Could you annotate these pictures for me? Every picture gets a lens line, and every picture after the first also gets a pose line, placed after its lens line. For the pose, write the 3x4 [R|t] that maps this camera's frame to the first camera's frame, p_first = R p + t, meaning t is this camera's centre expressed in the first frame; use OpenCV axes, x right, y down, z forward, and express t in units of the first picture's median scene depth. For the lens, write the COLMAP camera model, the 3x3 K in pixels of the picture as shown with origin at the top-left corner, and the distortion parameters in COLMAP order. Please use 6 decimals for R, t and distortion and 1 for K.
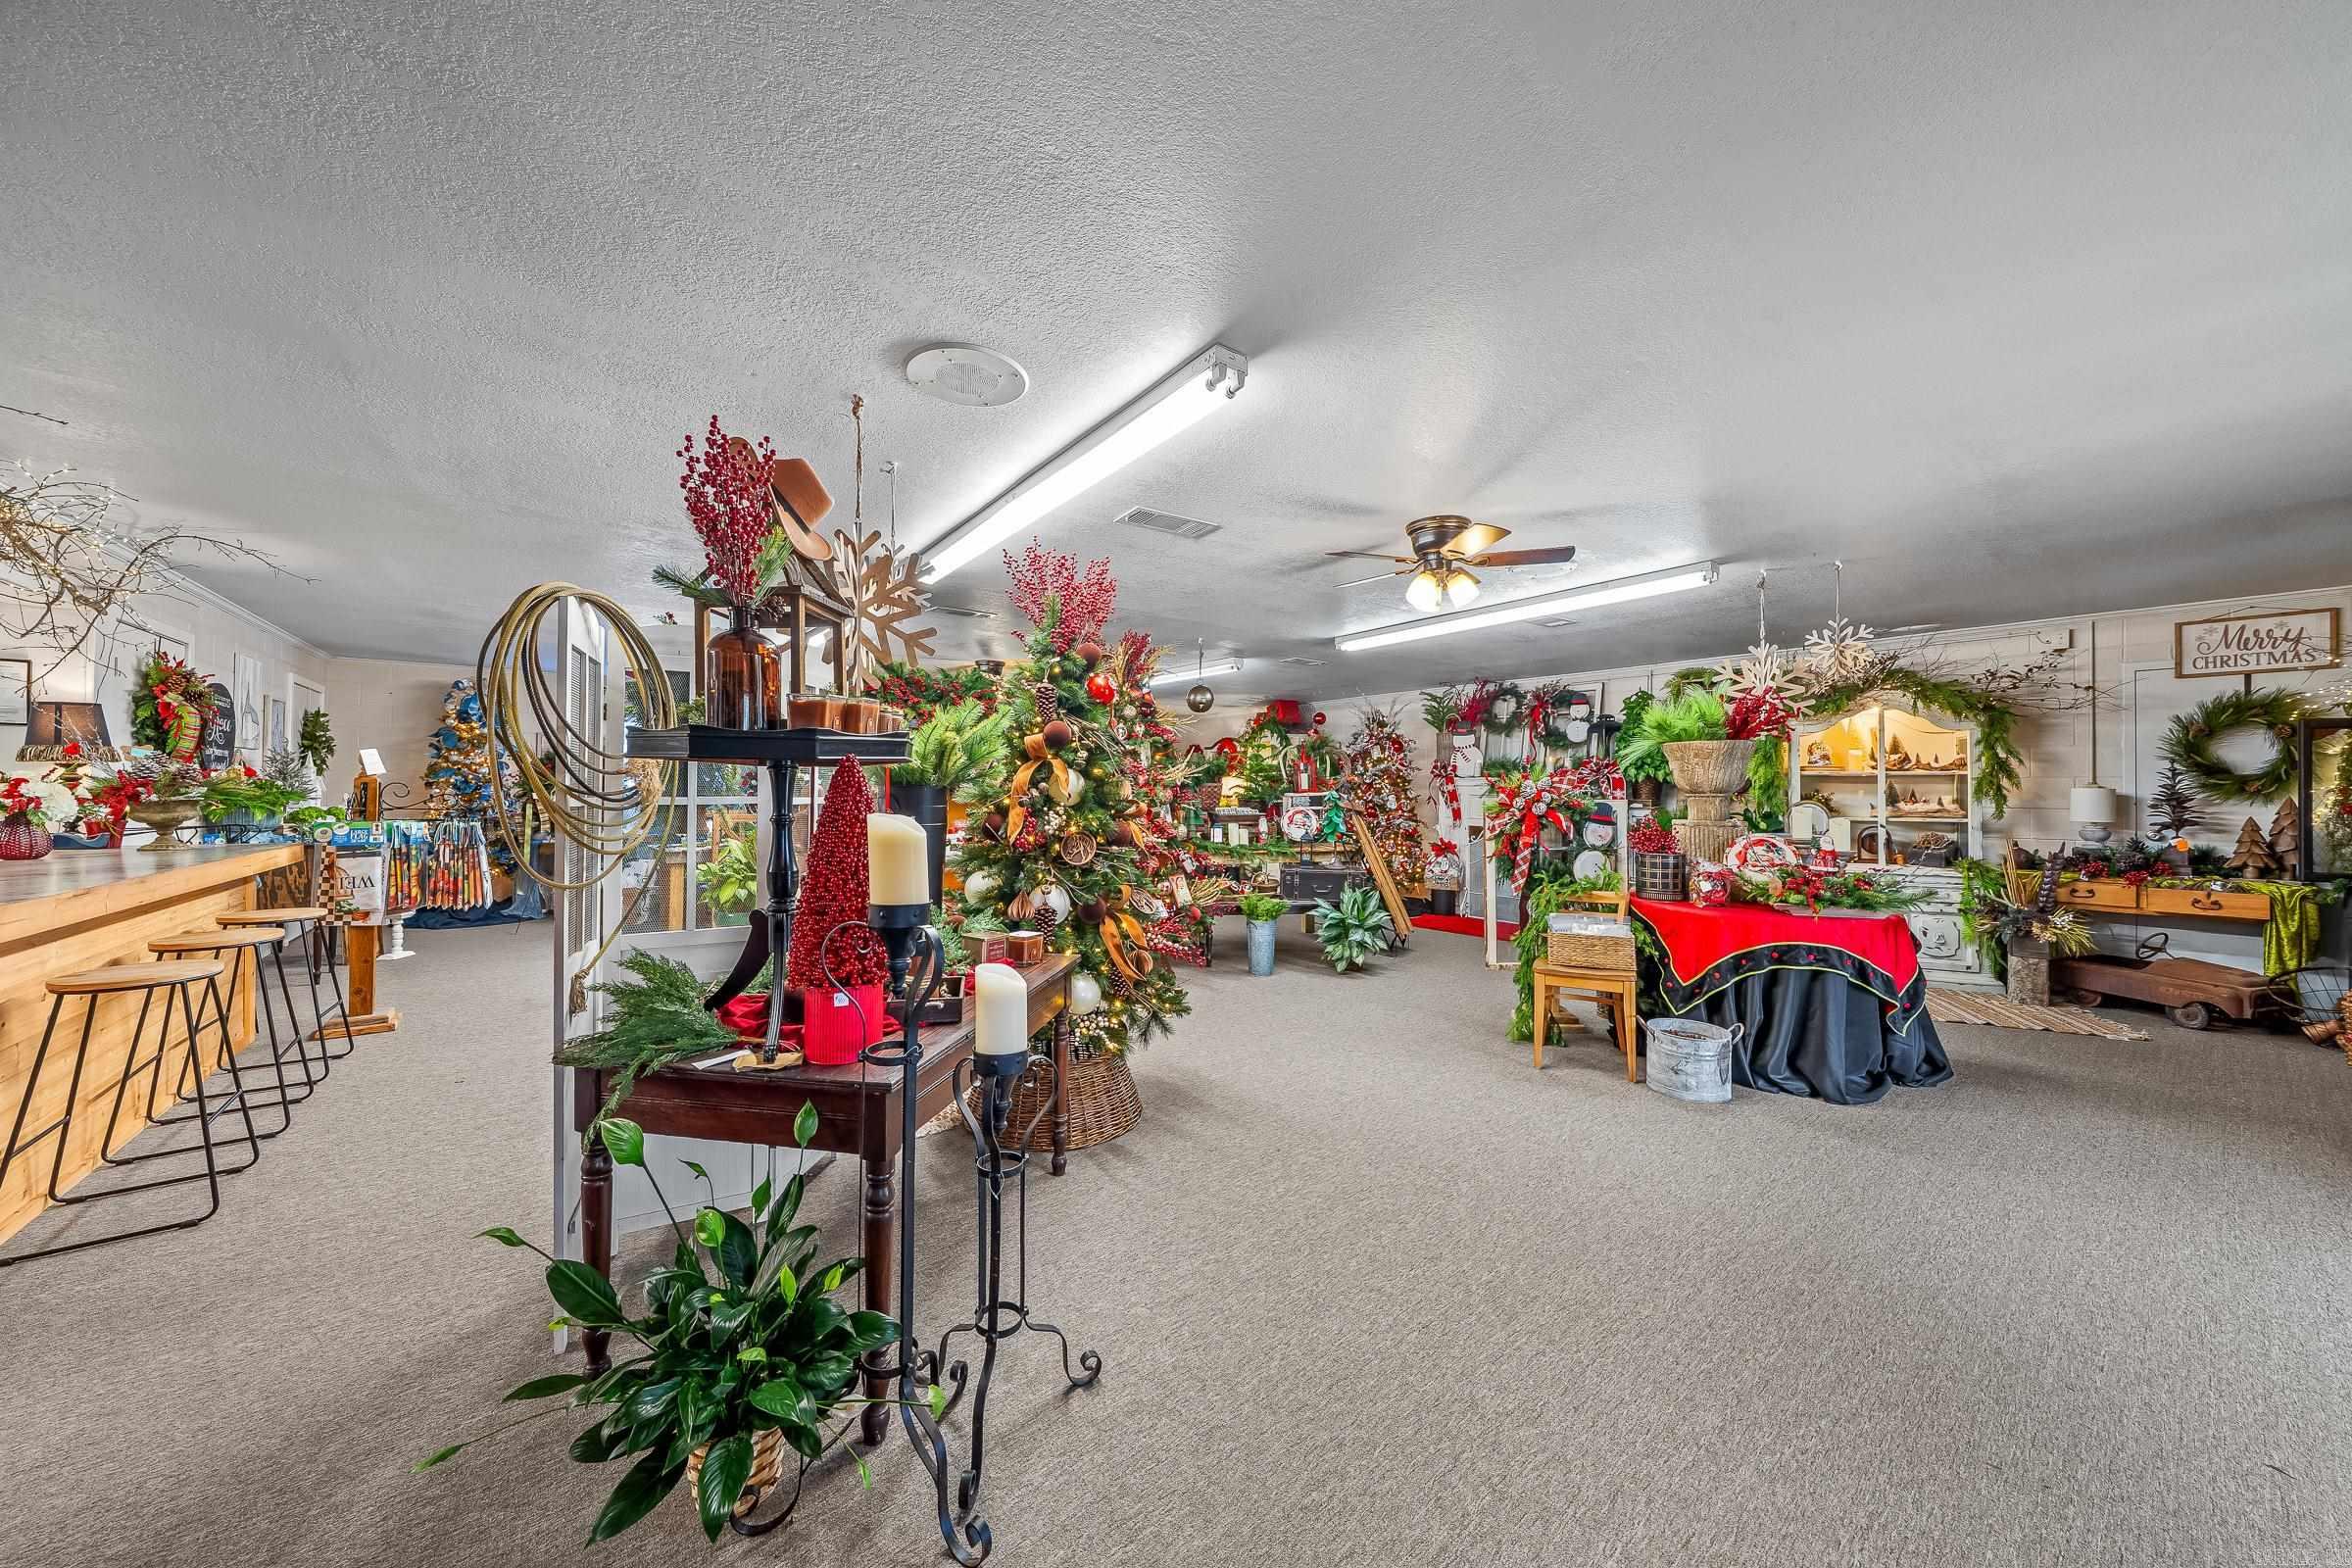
lens RADIAL K [[807.1, 0, 1189.9], [0, 807.1, 785.4], [0, 0, 1]] dist [-0.002470, -0.000395]
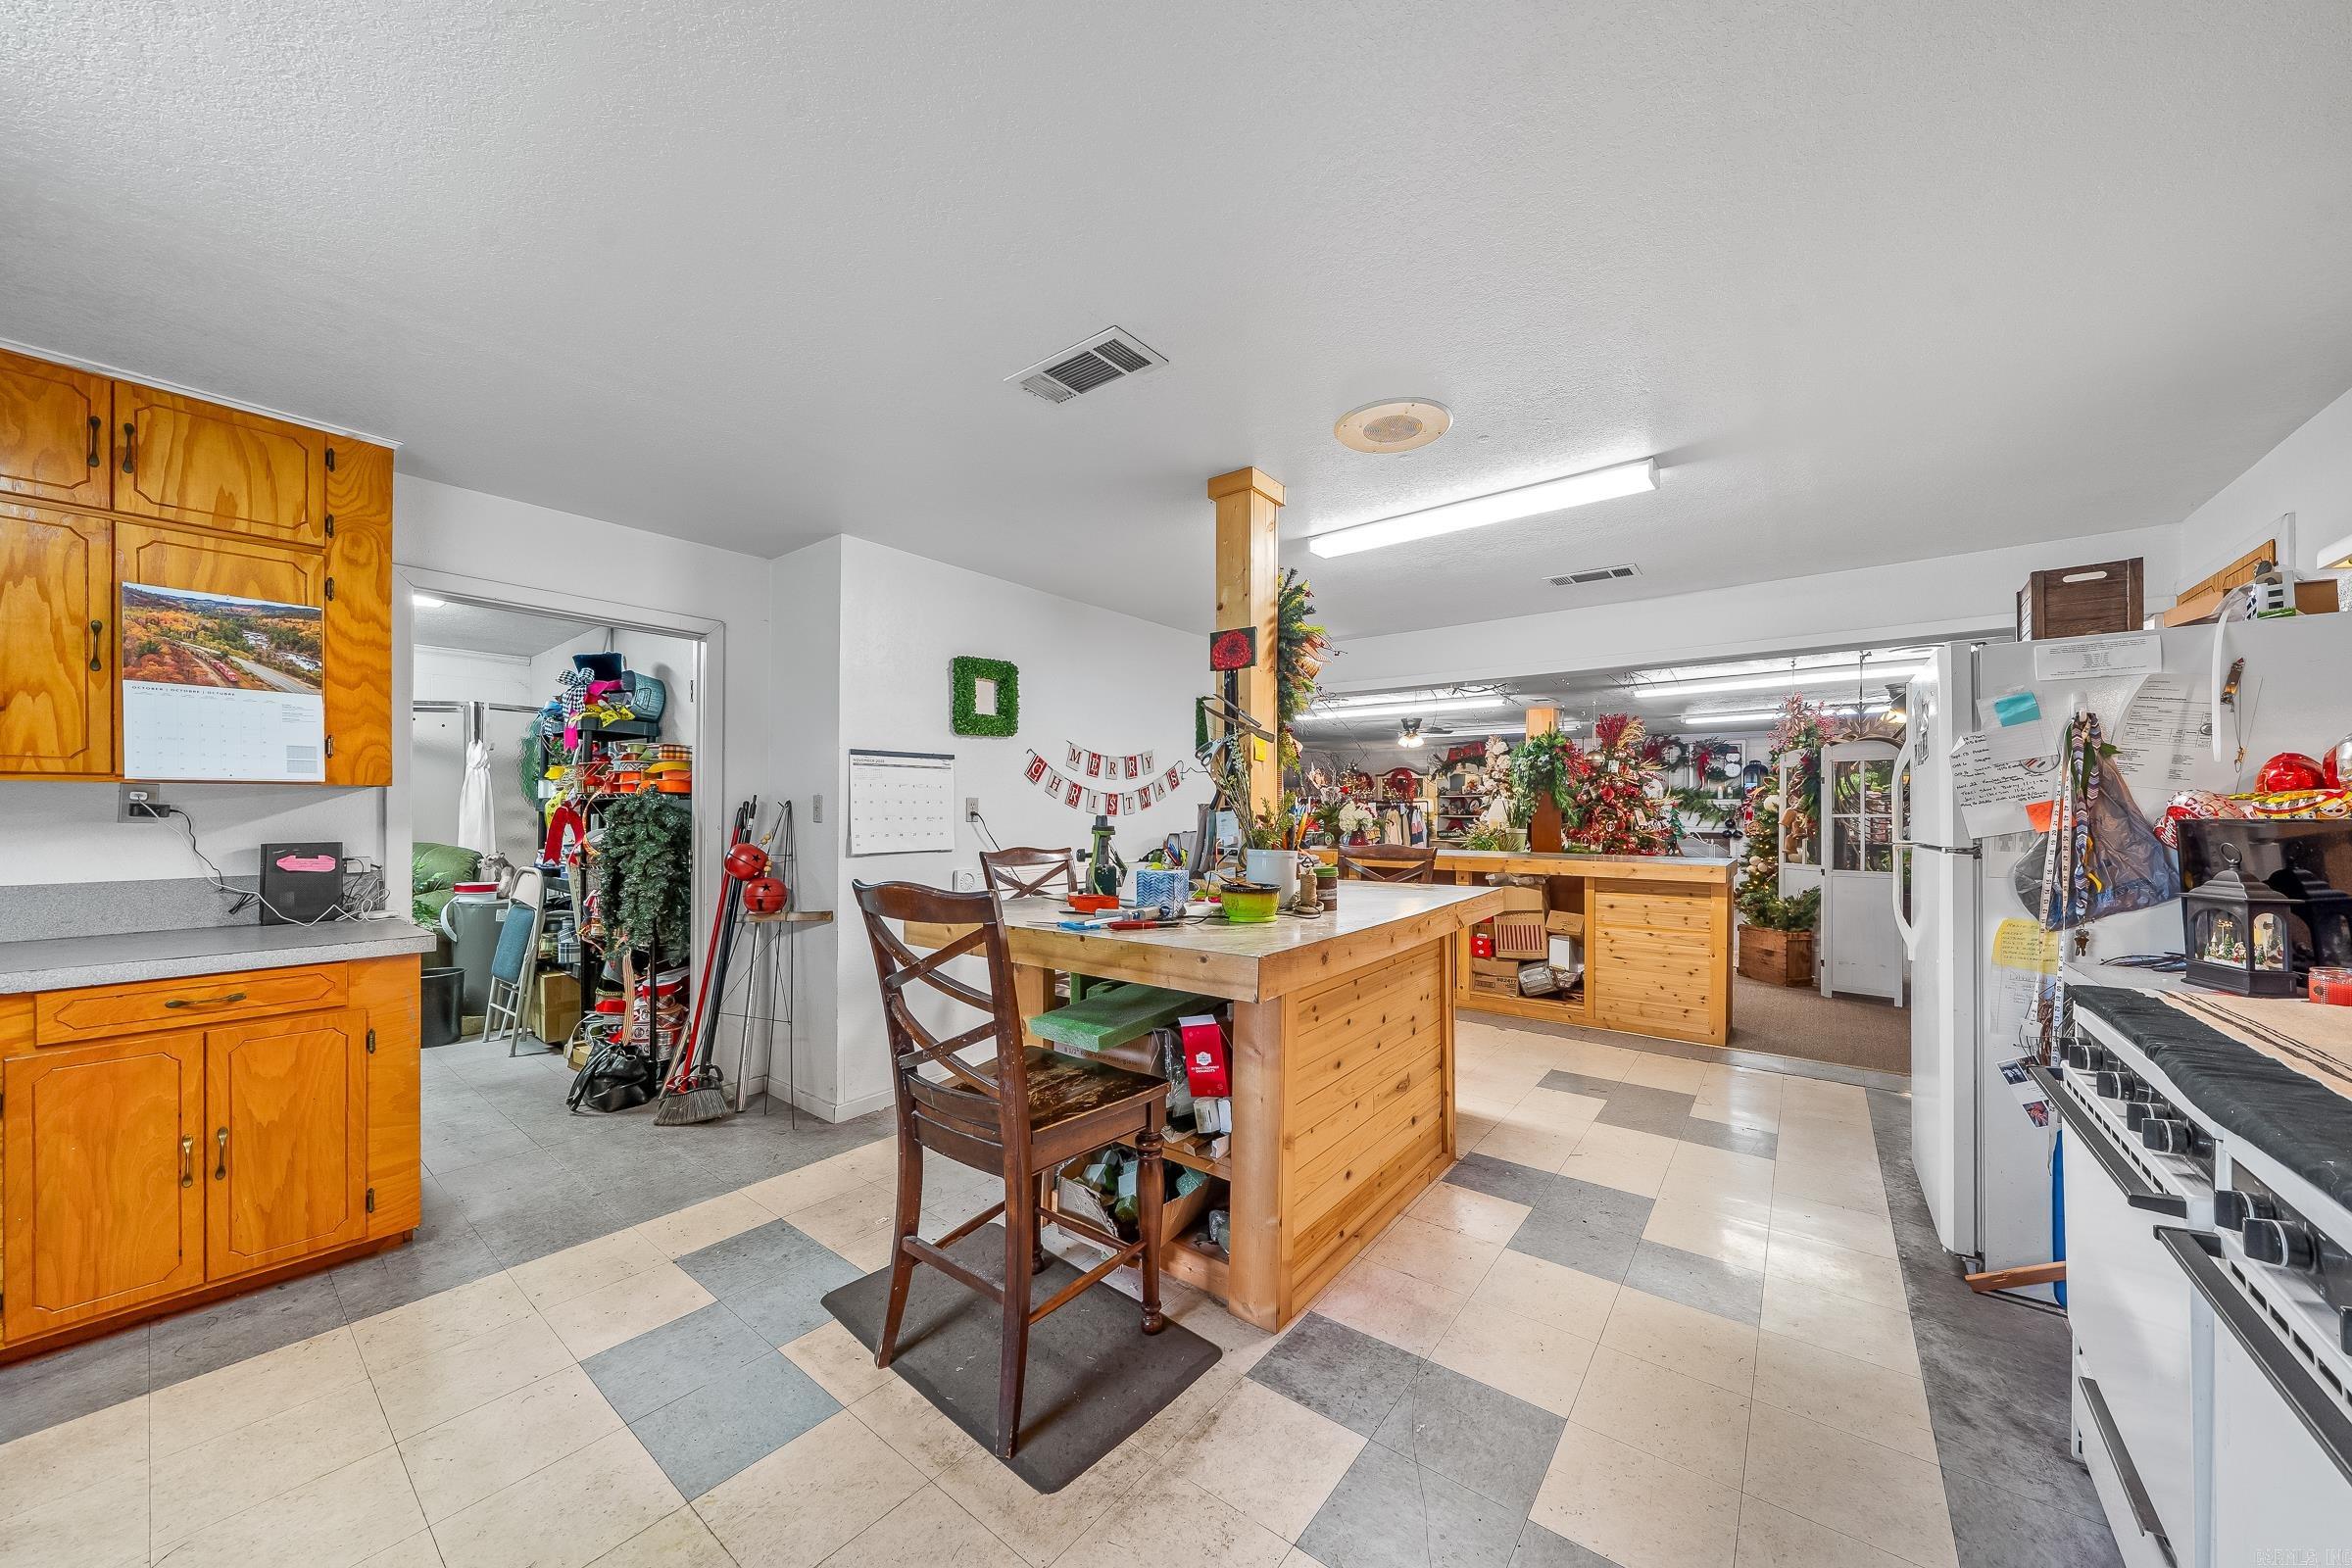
lens RADIAL K [[807.1, 0, 1193.9], [0, 807.1, 807.9], [0, 0, 1]] dist [-0.002470, -0.000395]
pose [[0.964436, -0.003462, 0.264294, -1.525418], [0.001606, 0.999973, 0.007238, -0.012391], [-0.264312, -0.006556, 0.964415, -0.373519]]
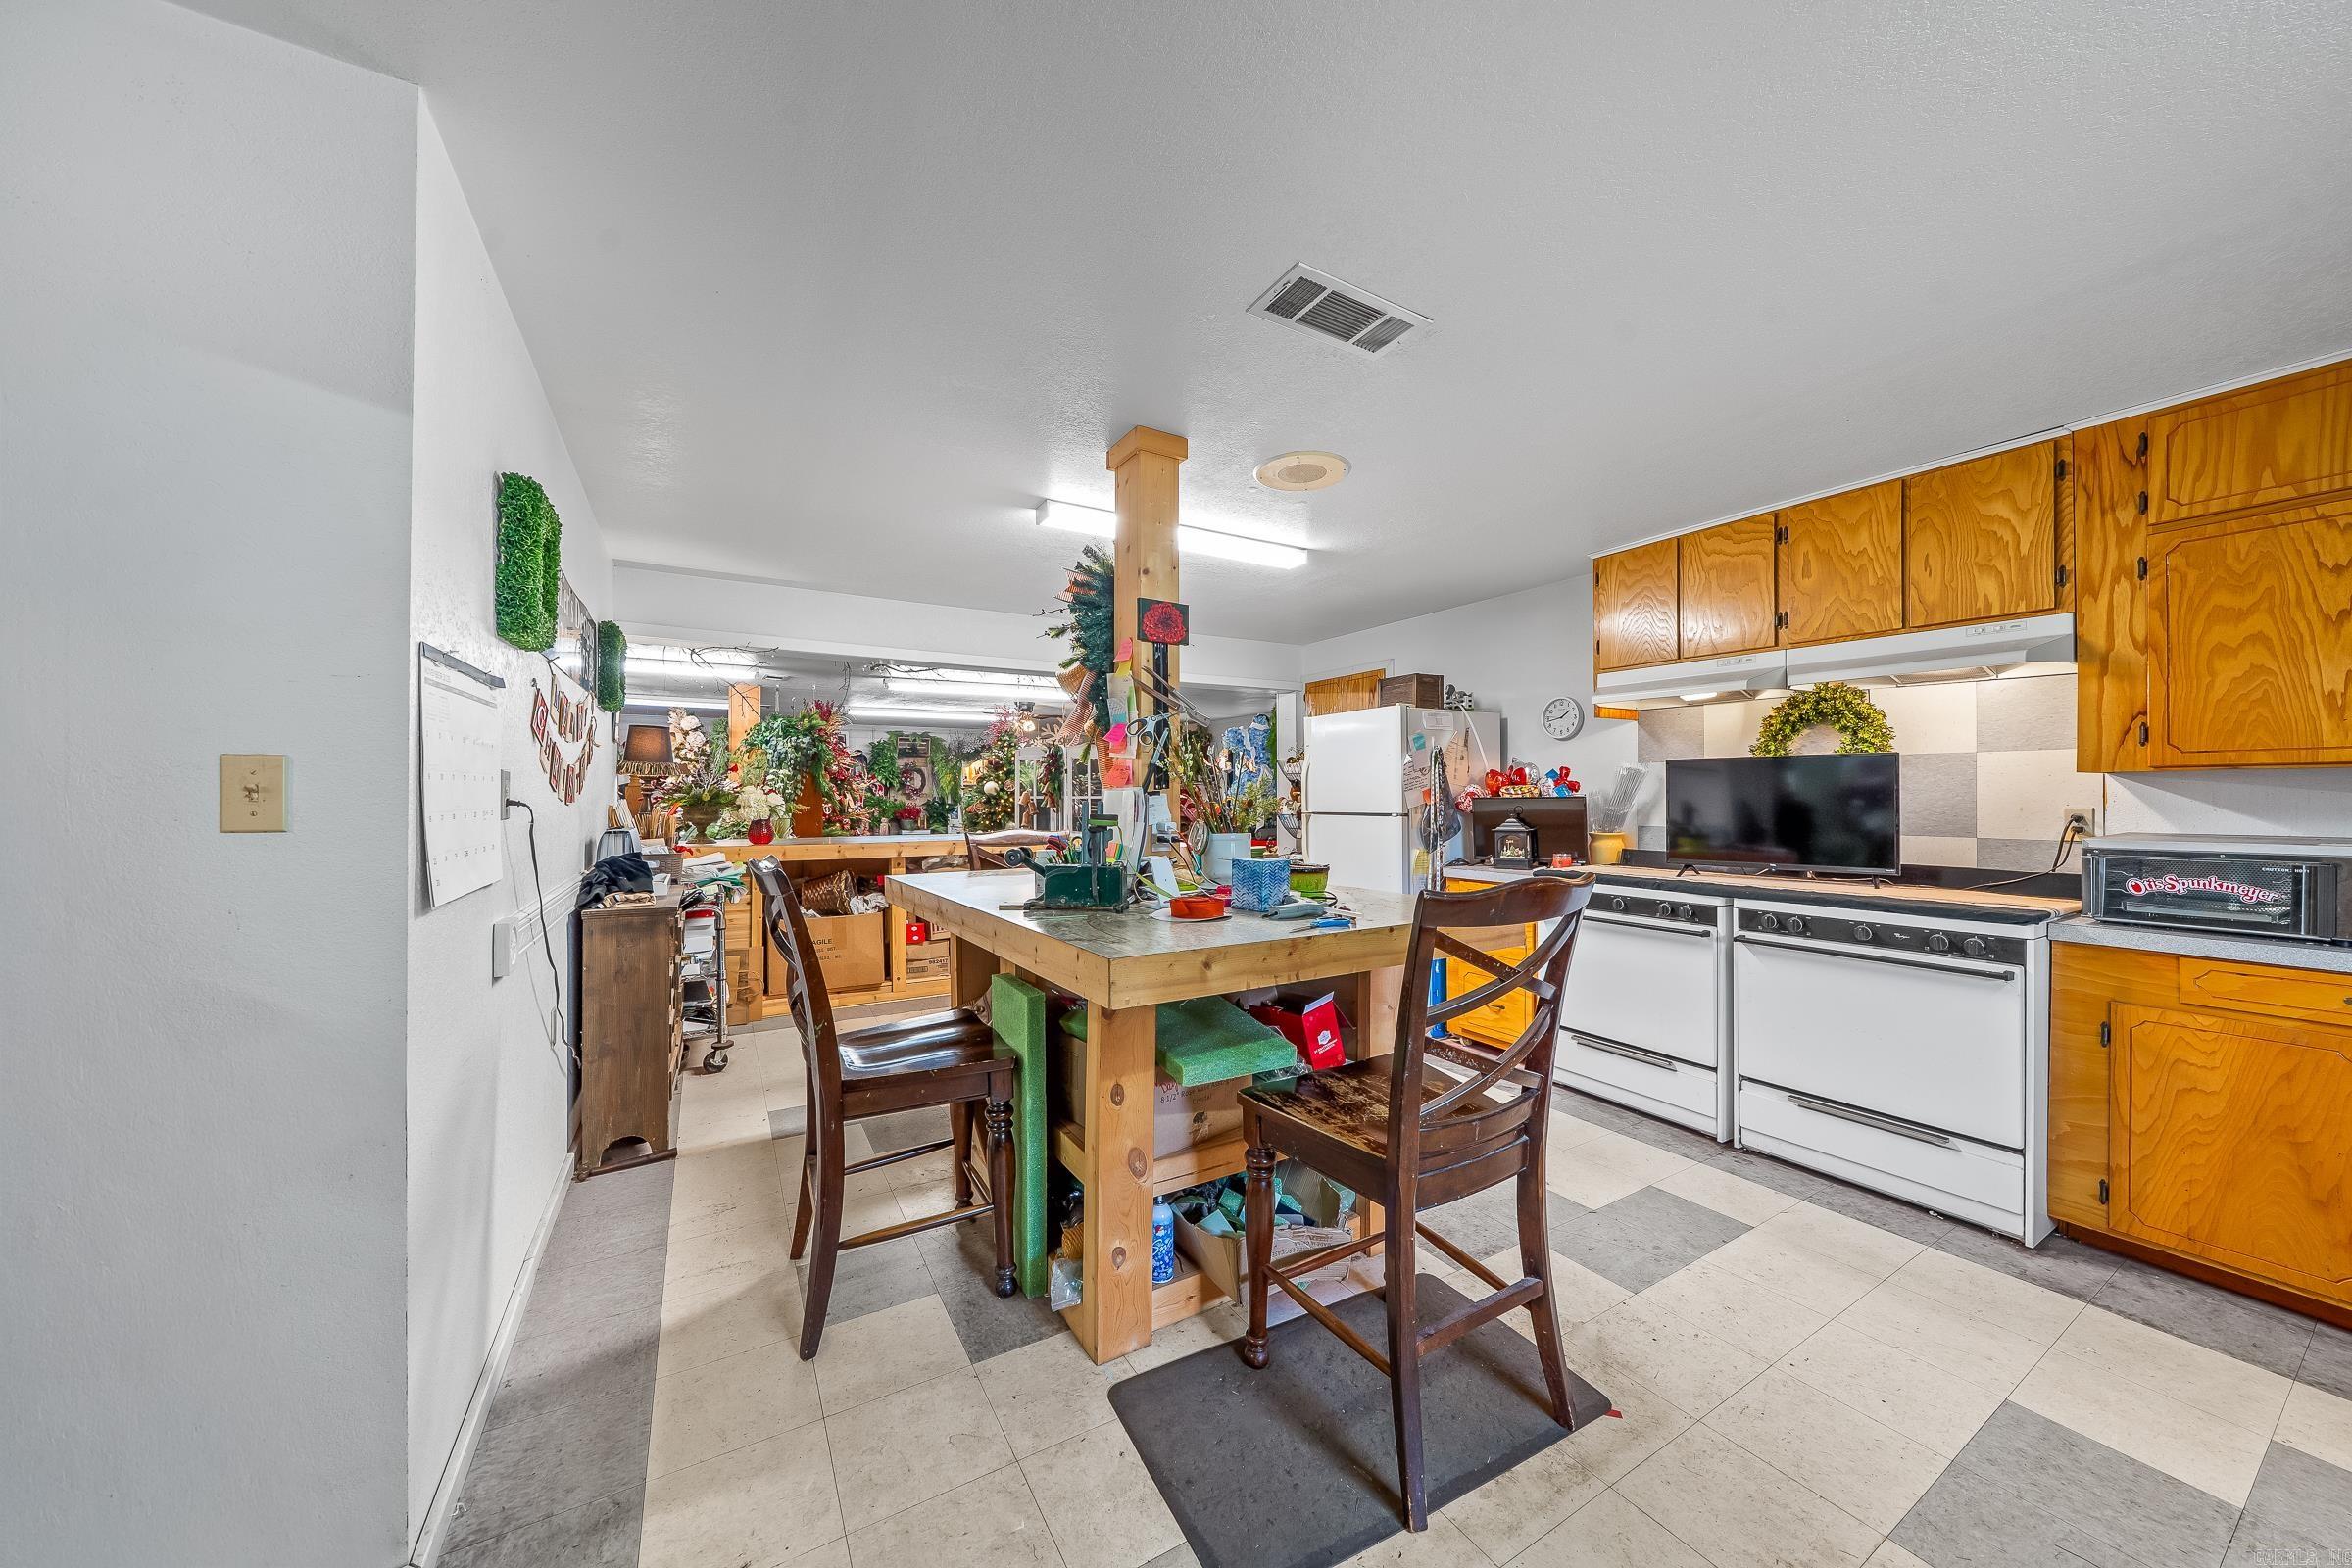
lens RADIAL K [[807.1, 0, 1169.3], [0, 807.1, 790.0], [0, 0, 1]] dist [-0.002470, -0.000395]
pose [[0.119511, -0.001846, 0.992831, -1.869314], [-0.005901, 0.999979, 0.002569, -0.010616], [-0.992815, -0.006166, 0.119498, 0.093544]]
